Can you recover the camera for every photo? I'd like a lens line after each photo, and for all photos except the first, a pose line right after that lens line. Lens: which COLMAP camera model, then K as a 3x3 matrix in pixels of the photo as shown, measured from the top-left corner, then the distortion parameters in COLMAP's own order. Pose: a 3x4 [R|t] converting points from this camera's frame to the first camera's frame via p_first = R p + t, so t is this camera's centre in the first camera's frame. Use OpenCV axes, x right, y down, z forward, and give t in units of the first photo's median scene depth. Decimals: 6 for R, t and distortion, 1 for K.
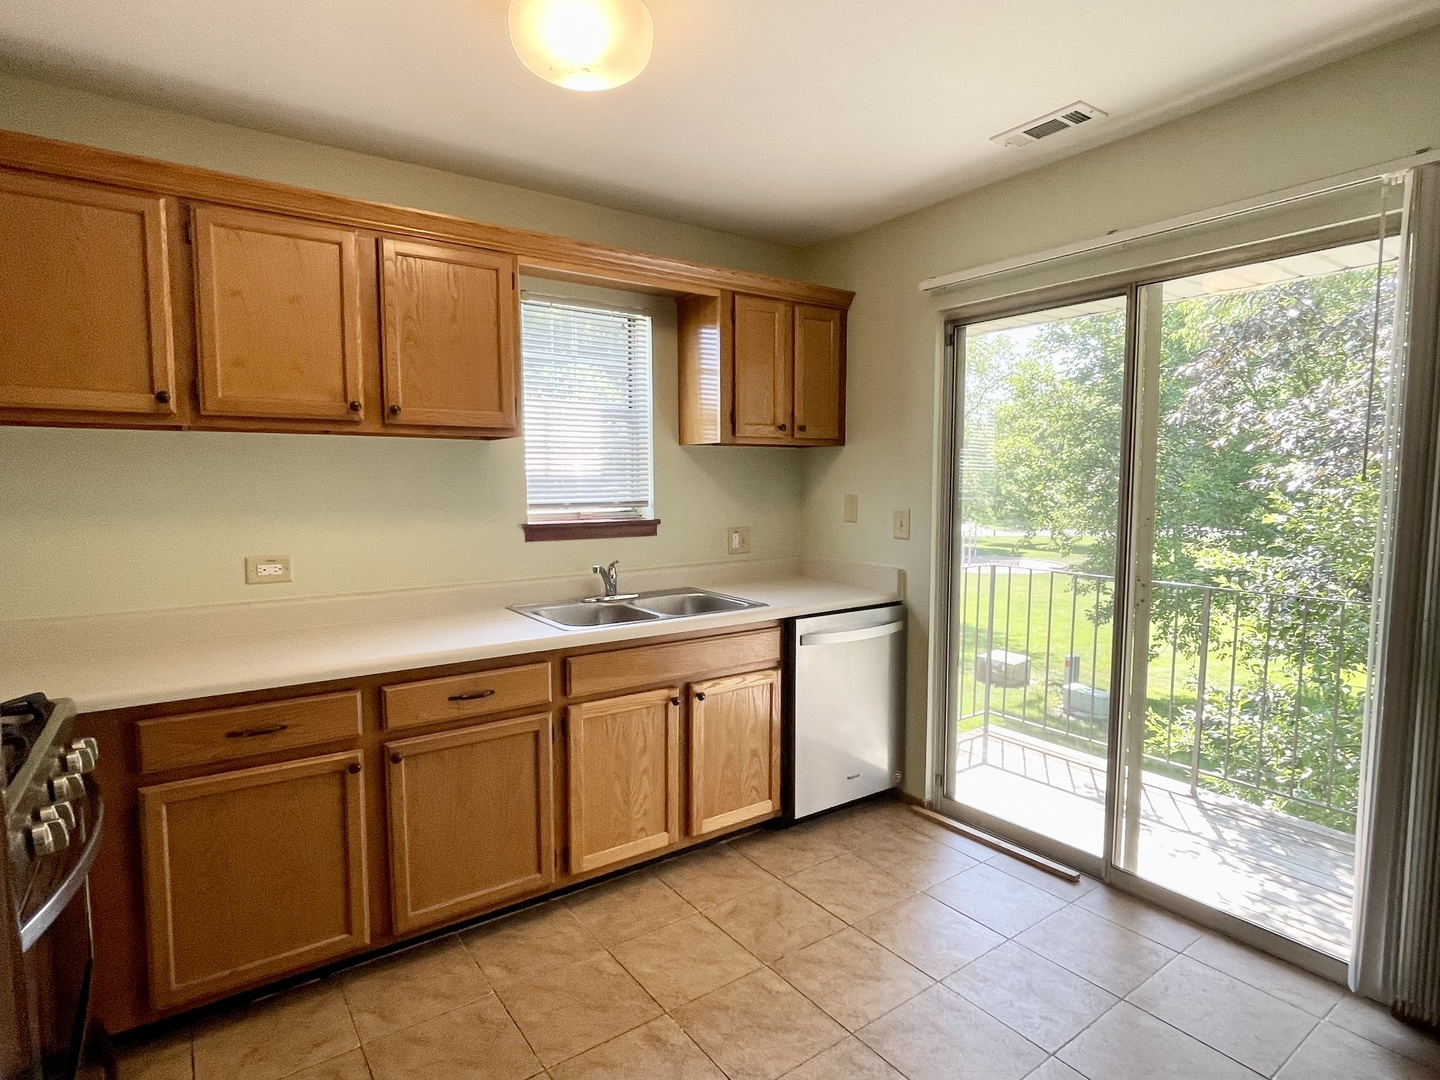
lens RADIAL K [[766.4, 0, 713.5], [0, 766.4, 543.2], [0, 0, 1]] dist [0.002391, -0.000416]
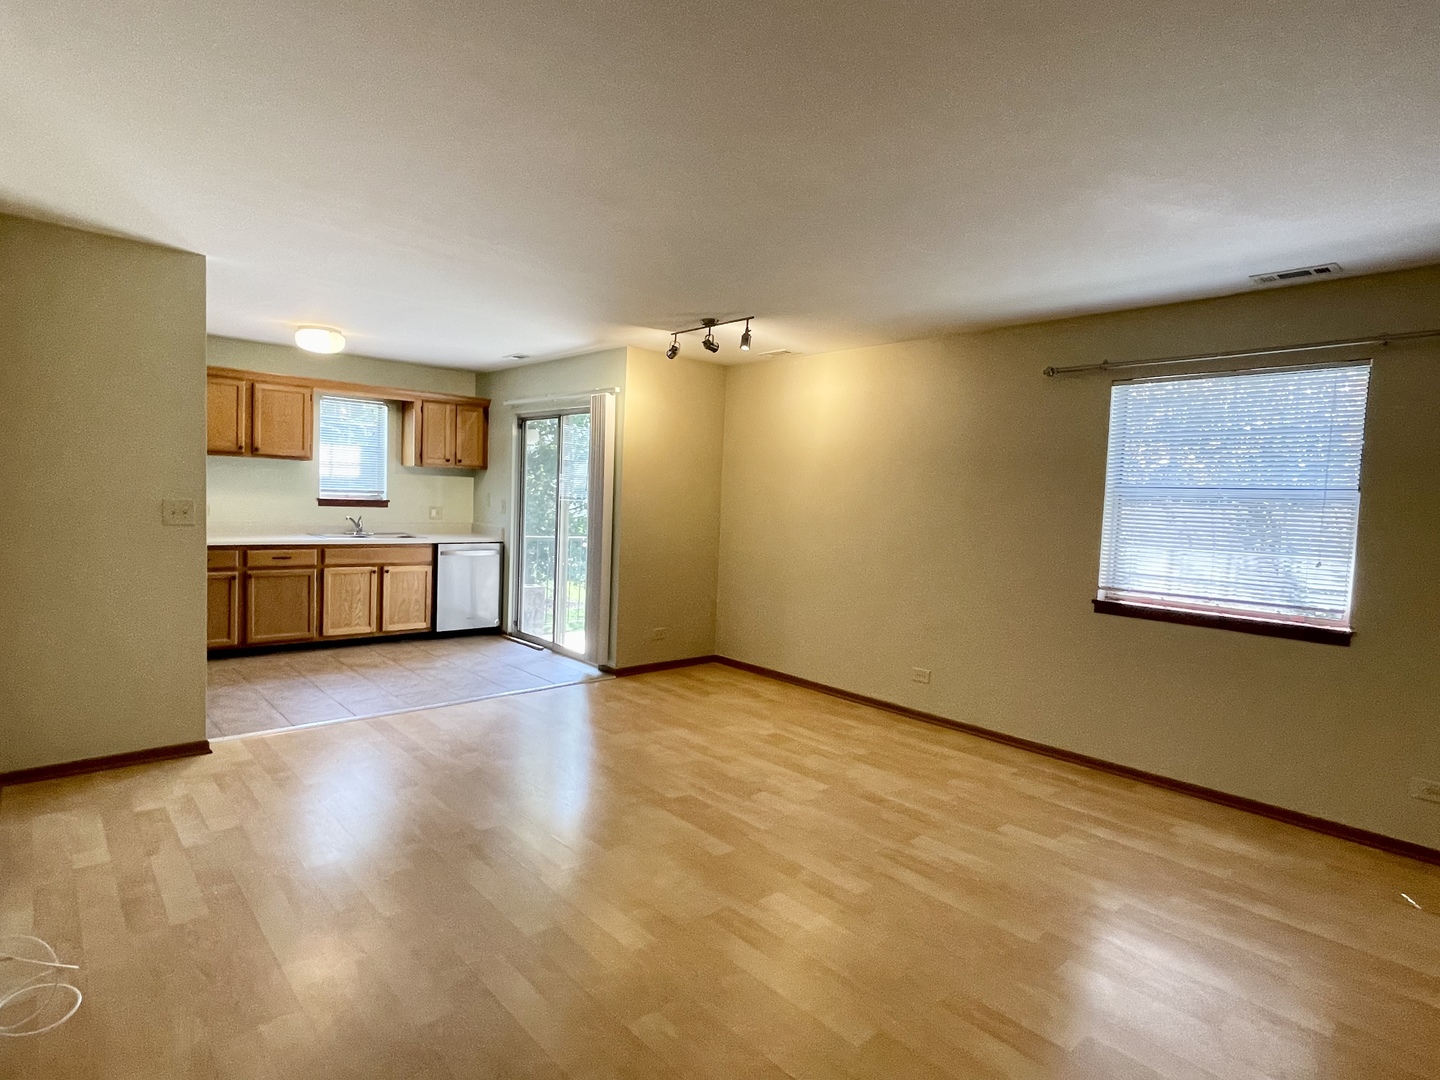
lens RADIAL K [[766.4, 0, 713.5], [0, 766.4, 543.2], [0, 0, 1]] dist [0.002391, -0.000416]
pose [[0.992335, 0.036455, 0.118074, 0.732889], [-0.034362, 0.999215, -0.019714, 0.126532], [-0.118700, 0.015506, 0.992809, -1.562803]]
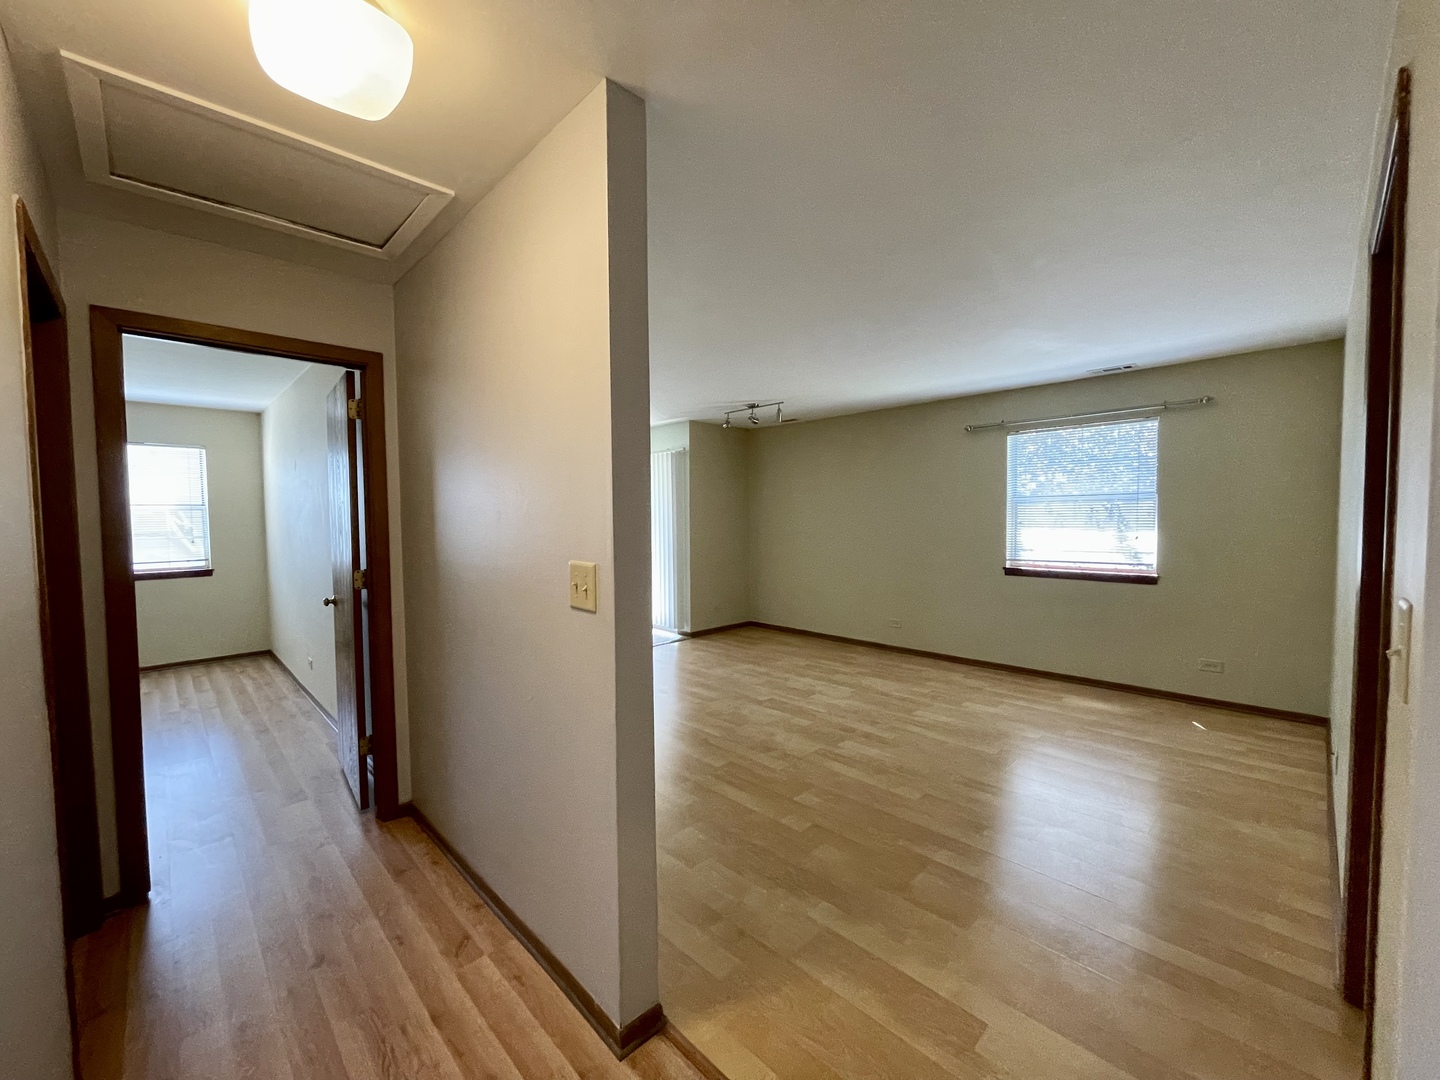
lens RADIAL K [[577.5, 0, 713.8], [0, 577.5, 540.6], [0, 0, 1]] dist [0.002127, 0.000516]
pose [[0.988568, -0.013077, 0.150207, 0.444296], [0.018709, 0.999172, -0.036138, 0.147422], [-0.149610, 0.038535, 0.987994, -1.862510]]
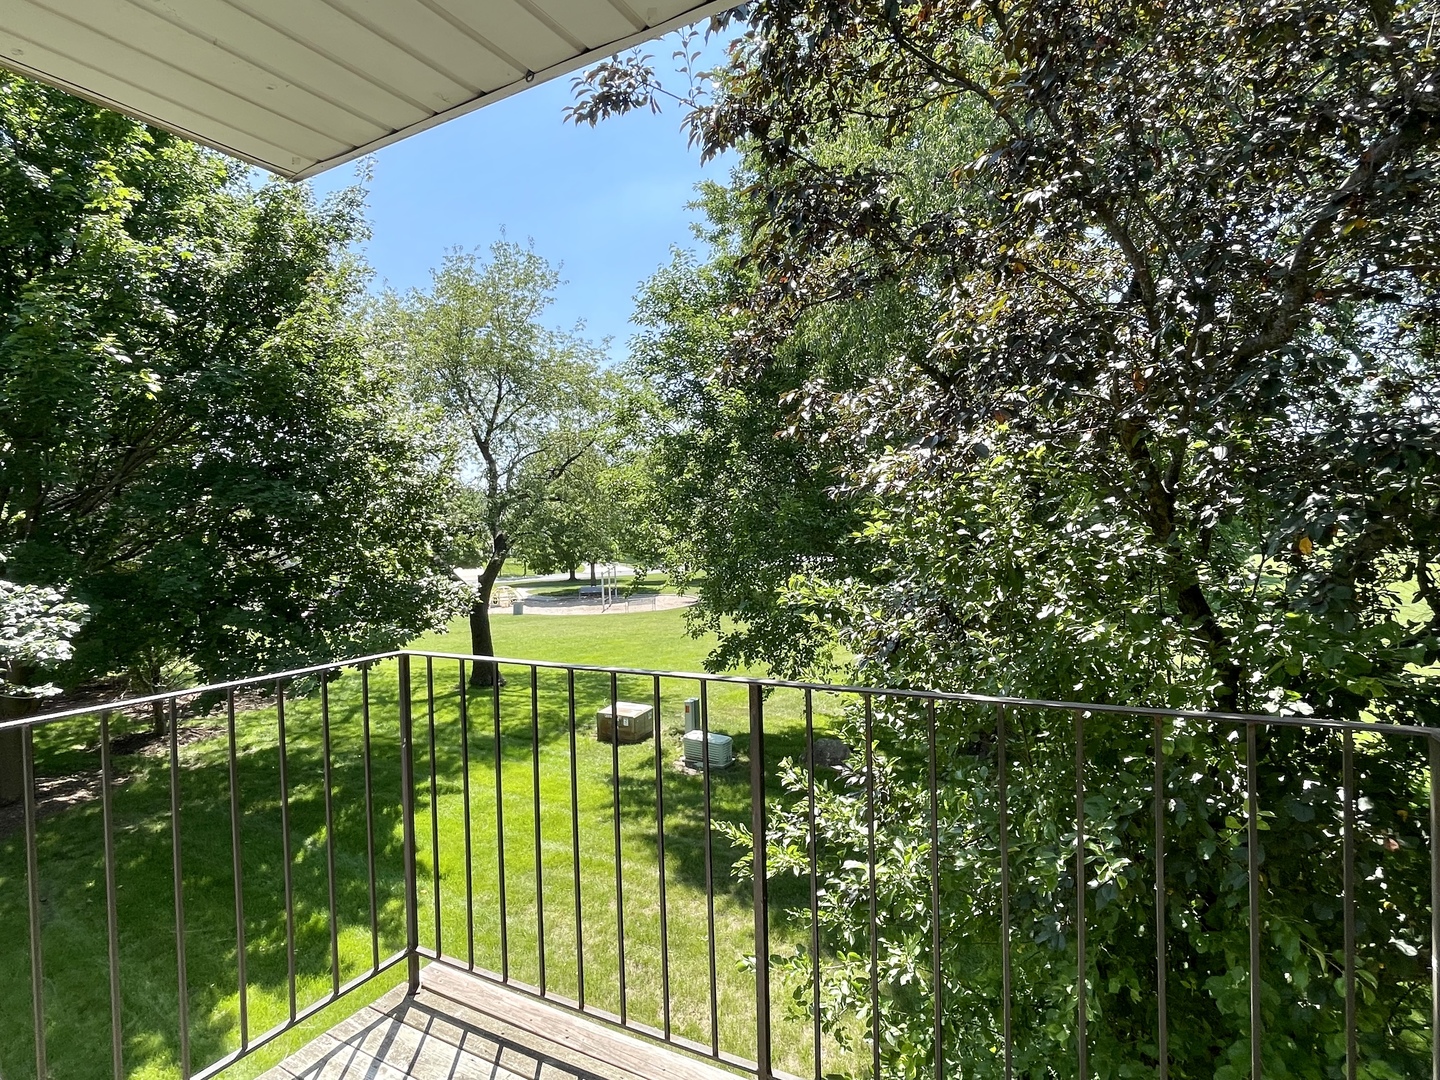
lens RADIAL K [[766.4, 0, 713.5], [0, 766.4, 543.2], [0, 0, 1]] dist [0.002391, -0.000416]
pose [[0.901362, -0.041365, 0.431086, 0.107618], [0.066351, 0.996866, -0.043078, -0.001594], [-0.427953, 0.067432, 0.901282, 0.149620]]
